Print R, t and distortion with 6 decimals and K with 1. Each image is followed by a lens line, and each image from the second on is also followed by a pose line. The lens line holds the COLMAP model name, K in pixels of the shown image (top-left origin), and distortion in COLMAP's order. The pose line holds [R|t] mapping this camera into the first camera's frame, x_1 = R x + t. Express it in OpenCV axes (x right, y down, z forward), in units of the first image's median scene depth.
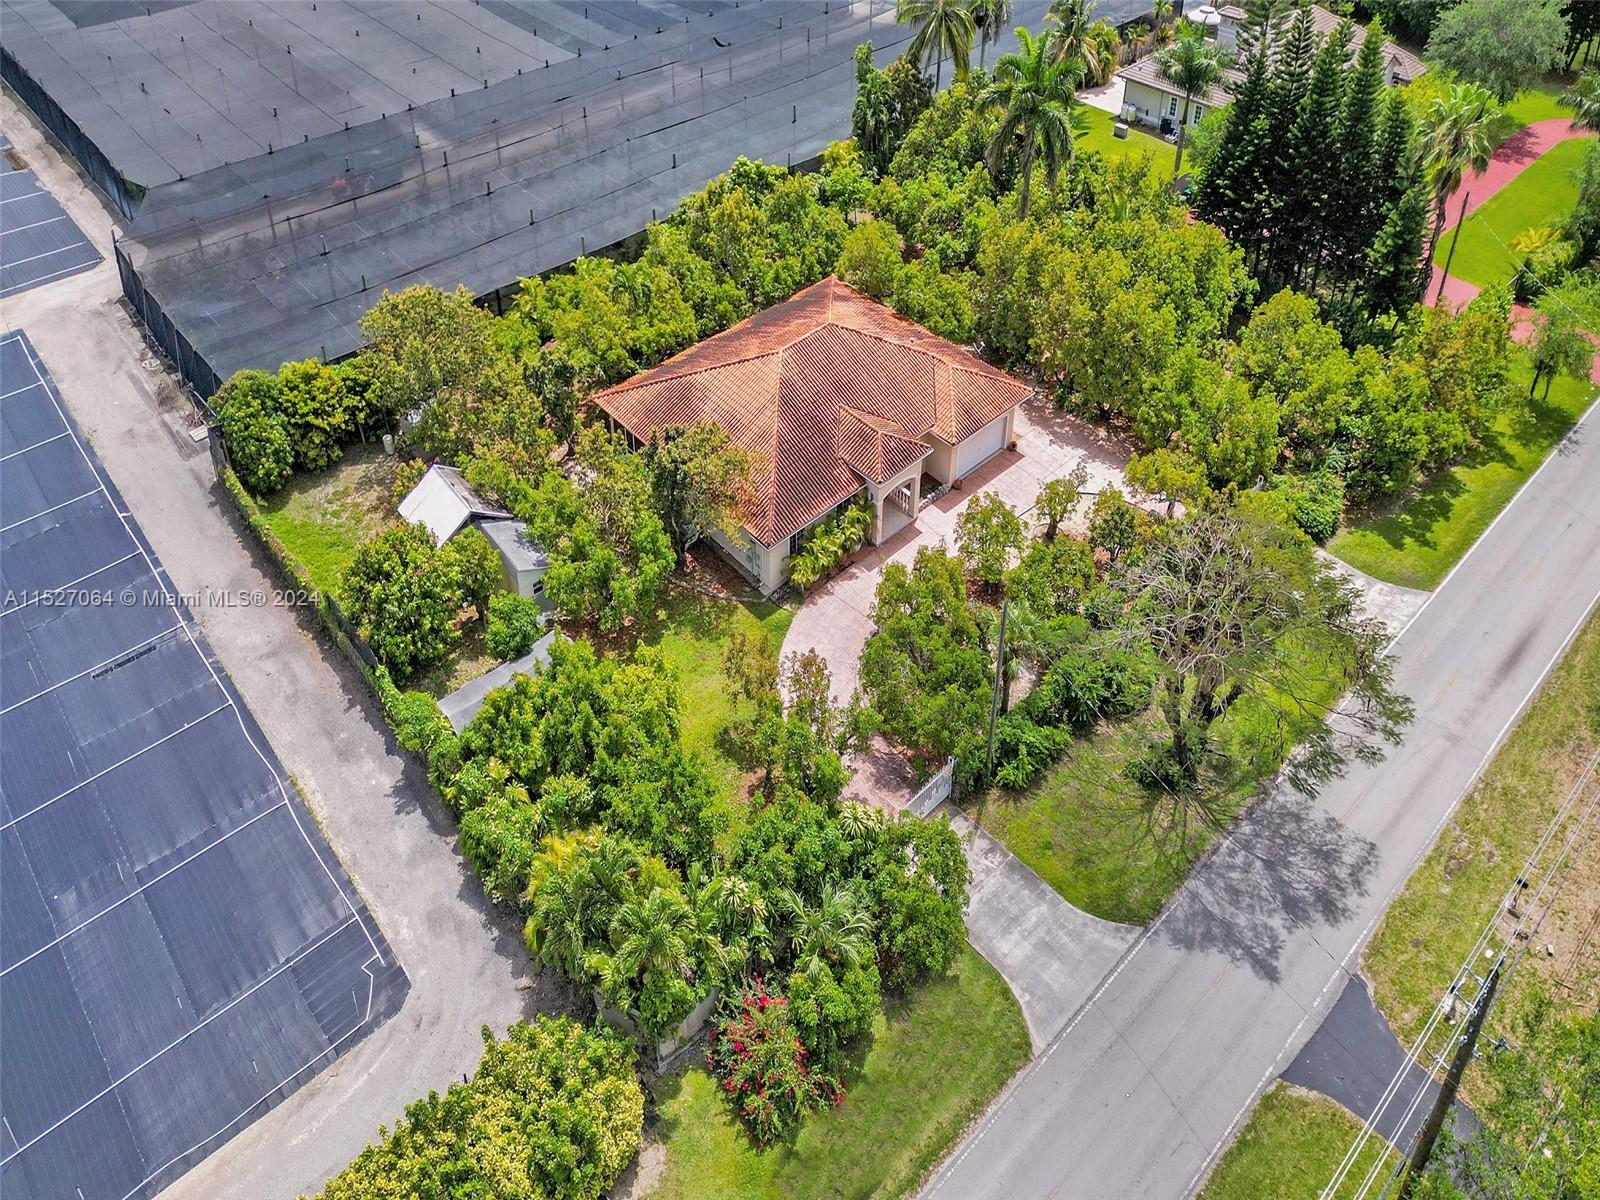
lens RADIAL K [[922.2, 0, 799.6], [0, 922.2, 567.6], [0, 0, 1]] dist [0.061381, -0.042330]
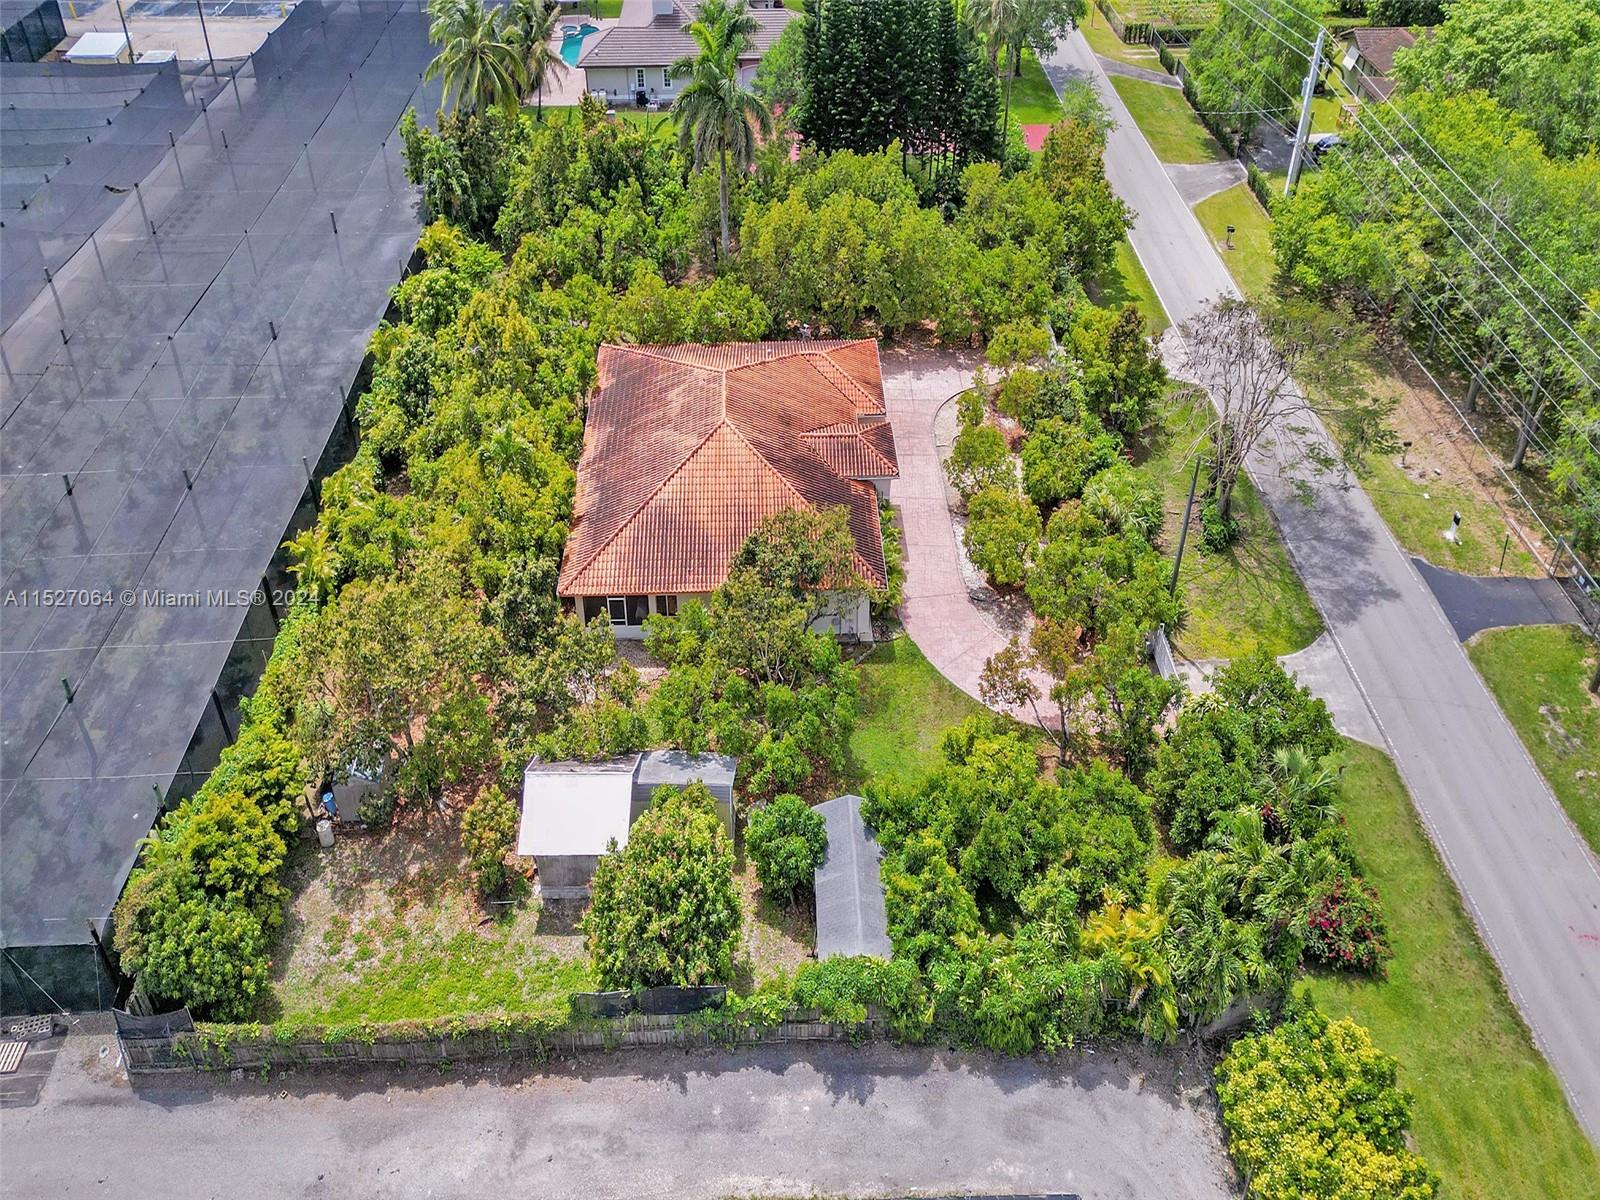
lens RADIAL K [[922.2, 0, 799.6], [0, 922.2, 567.6], [0, 0, 1]] dist [0.061381, -0.042330]
pose [[0.645373, -0.584669, 0.491585, -0.550910], [0.582301, 0.793073, 0.178776, -0.263920], [-0.494387, 0.170873, 0.852281, 0.234767]]
